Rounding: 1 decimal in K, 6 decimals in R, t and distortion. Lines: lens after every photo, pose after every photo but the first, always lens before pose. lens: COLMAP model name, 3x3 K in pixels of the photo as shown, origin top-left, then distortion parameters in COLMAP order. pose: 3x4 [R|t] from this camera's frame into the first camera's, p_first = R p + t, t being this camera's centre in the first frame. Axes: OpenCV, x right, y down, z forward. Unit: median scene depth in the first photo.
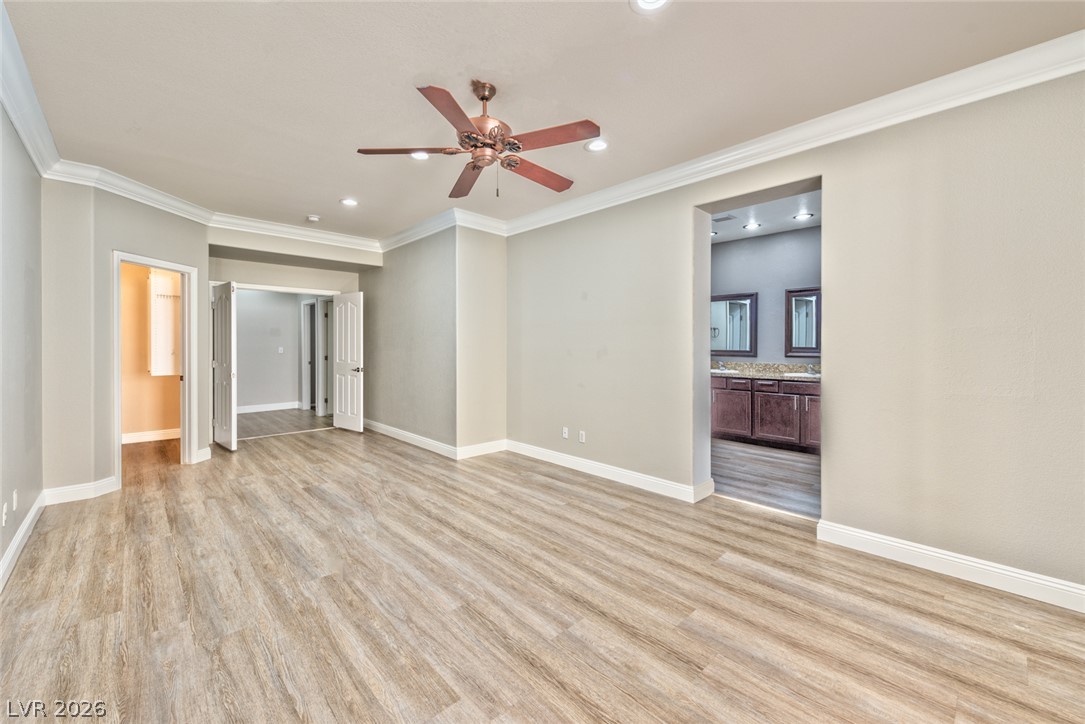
lens RADIAL K [[425.2, 0, 538.6], [0, 425.2, 351.8], [0, 0, 1]] dist [0.001815, 0.000098]
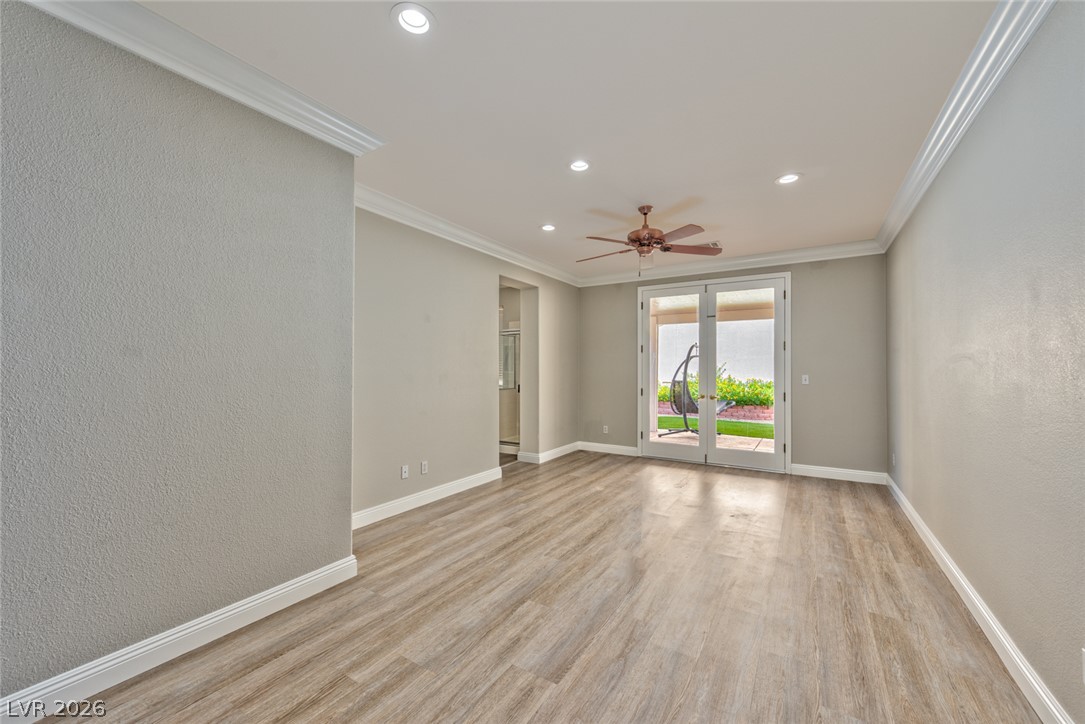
lens RADIAL K [[425.2, 0, 538.7], [0, 425.2, 364.8], [0, 0, 1]] dist [0.001815, 0.000098]
pose [[-0.238383, 0.005902, 0.971153, -1.159059], [0.019770, 0.999804, -0.001223, -0.026148], [-0.970970, 0.018909, -0.238453, 1.302737]]
